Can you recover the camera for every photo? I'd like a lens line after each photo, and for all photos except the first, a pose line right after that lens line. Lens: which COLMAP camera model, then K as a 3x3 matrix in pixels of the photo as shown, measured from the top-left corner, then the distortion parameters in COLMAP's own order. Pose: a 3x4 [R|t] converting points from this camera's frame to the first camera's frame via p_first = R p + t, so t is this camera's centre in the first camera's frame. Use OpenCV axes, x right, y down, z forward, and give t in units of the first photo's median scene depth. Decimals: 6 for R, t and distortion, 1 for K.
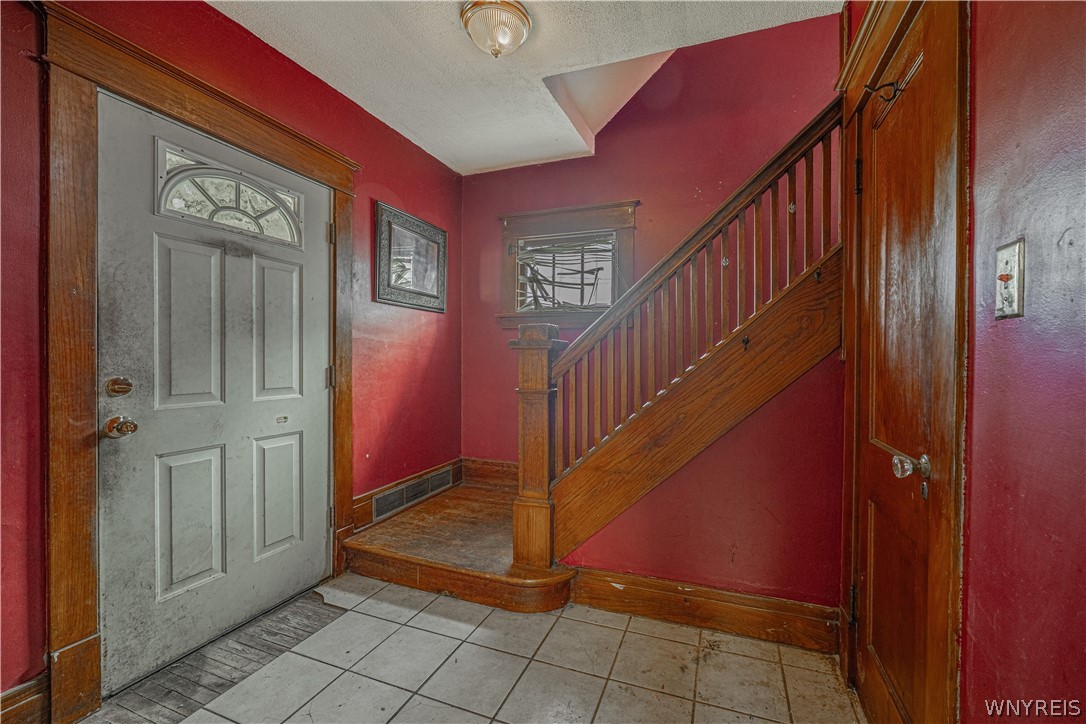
lens RADIAL K [[446.0, 0, 567.3], [0, 446.0, 359.1], [0, 0, 1]] dist [-0.016455, 0.000023]
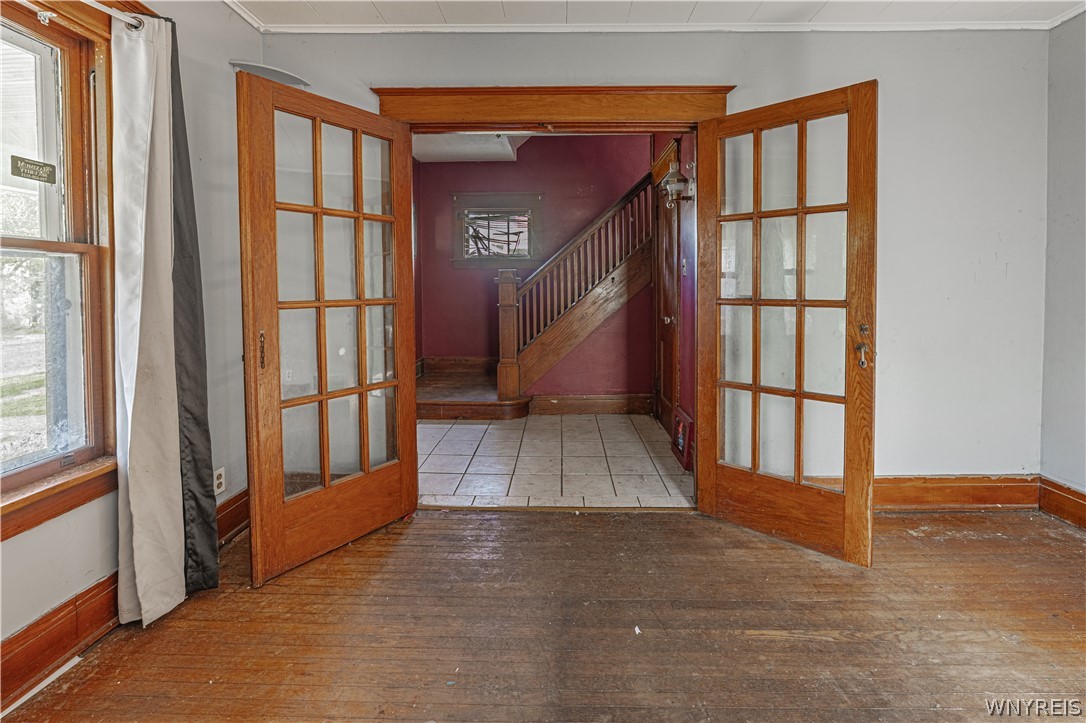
lens RADIAL K [[465.9, 0, 545.8], [0, 465.9, 297.2], [0, 0, 1]] dist [-0.003939, -0.000227]
pose [[0.951209, -0.015514, 0.308156, -0.352817], [0.010848, 0.999799, 0.016850, 0.004070], [-0.308356, -0.012685, 0.951187, -0.614681]]
